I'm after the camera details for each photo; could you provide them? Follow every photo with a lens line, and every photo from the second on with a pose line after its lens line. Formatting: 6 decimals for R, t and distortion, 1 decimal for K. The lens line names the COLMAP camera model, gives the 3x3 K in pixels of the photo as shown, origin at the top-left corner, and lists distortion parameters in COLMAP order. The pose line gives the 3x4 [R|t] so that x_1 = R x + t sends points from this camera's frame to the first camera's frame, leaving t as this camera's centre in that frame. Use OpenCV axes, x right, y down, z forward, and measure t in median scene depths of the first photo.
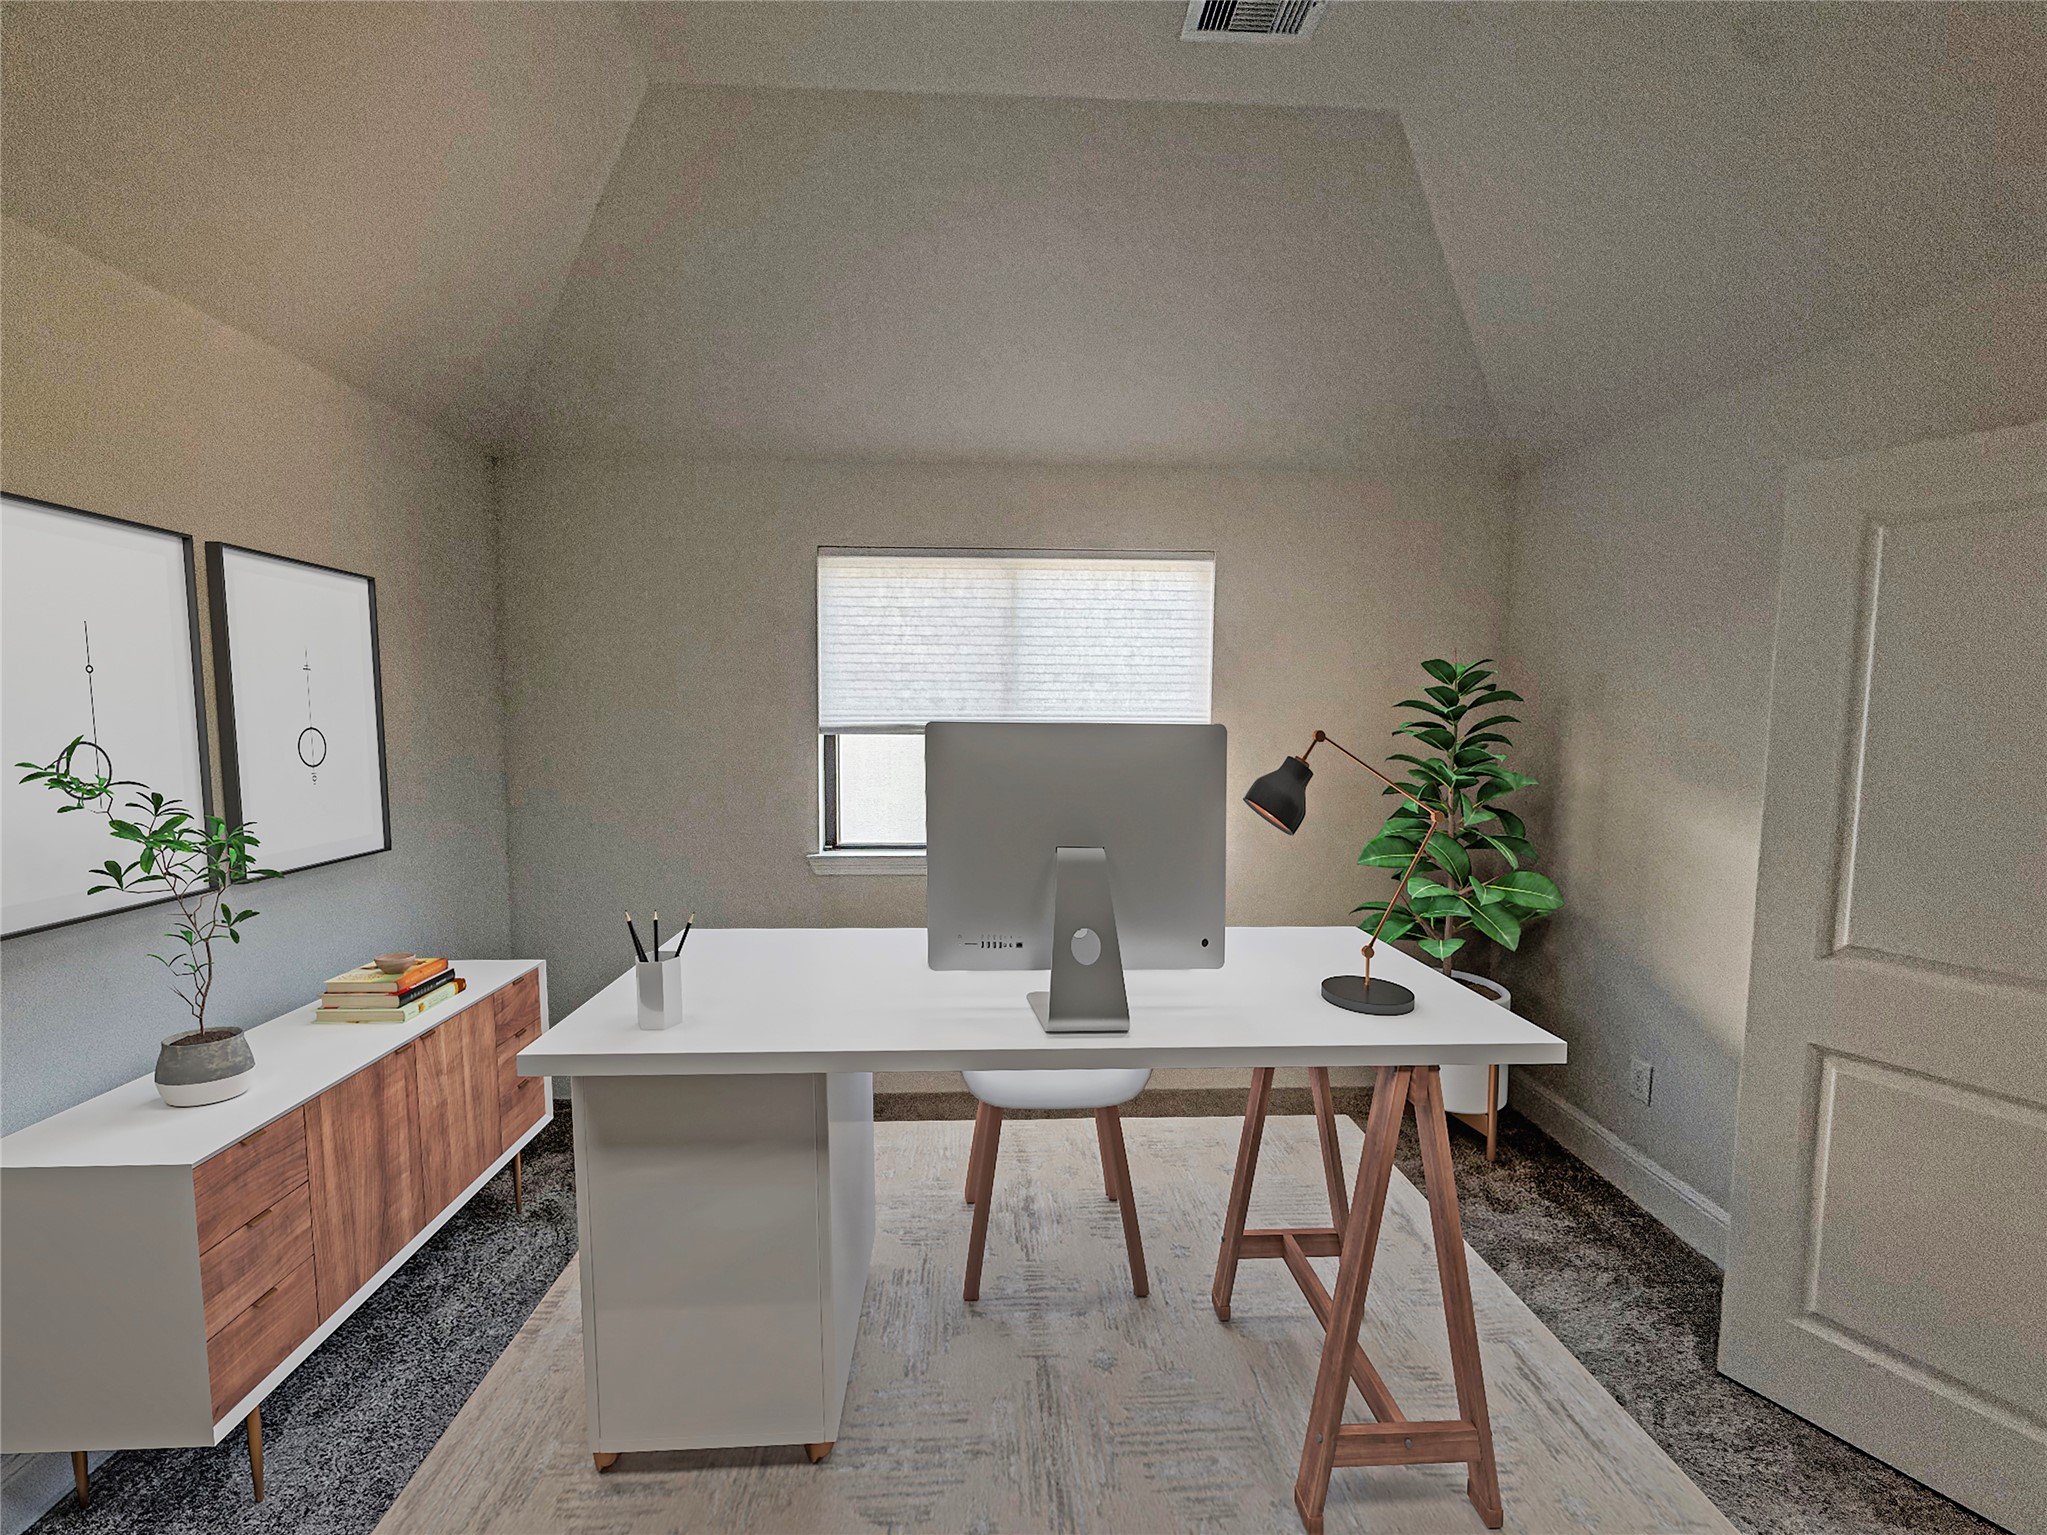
lens RADIAL K [[845.1, 0, 1023.0], [0, 845.1, 770.0], [0, 0, 1]] dist [-0.000155, 0.000014]
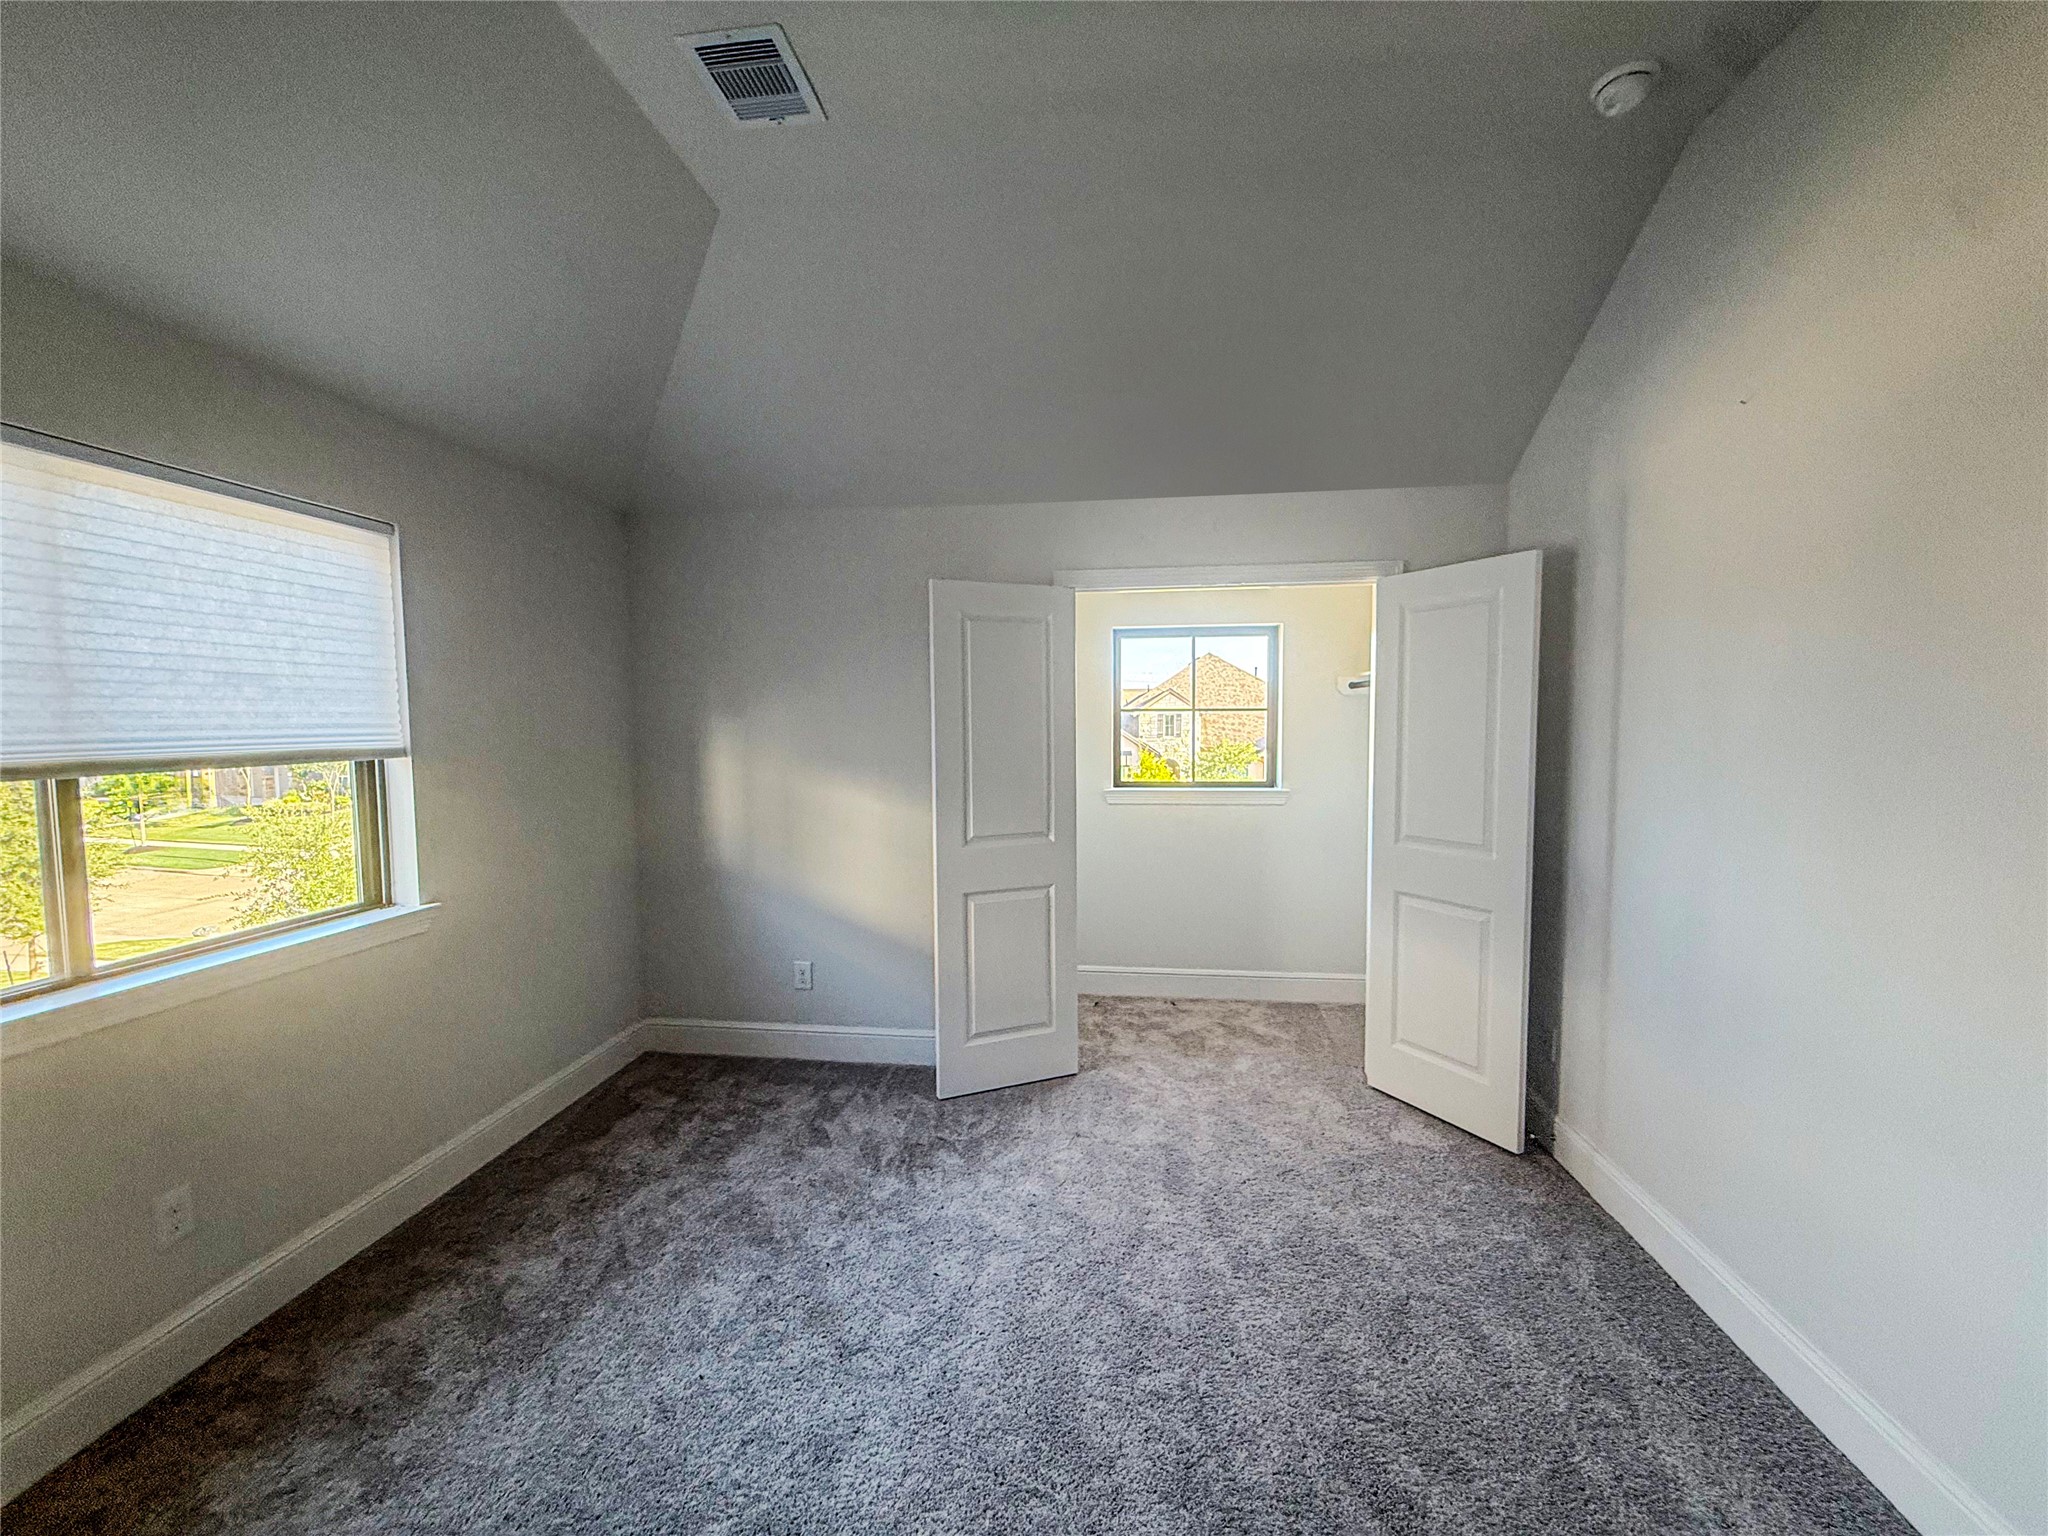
lens RADIAL K [[820.0, 0, 1015.2], [0, 820.0, 770.2], [0, 0, 1]] dist [0.000558, 0.000010]
pose [[0.159924, -0.073959, 0.984355, -0.449866], [0.086332, 0.994416, 0.060689, -0.026328], [-0.983347, 0.075276, 0.165416, 0.314535]]
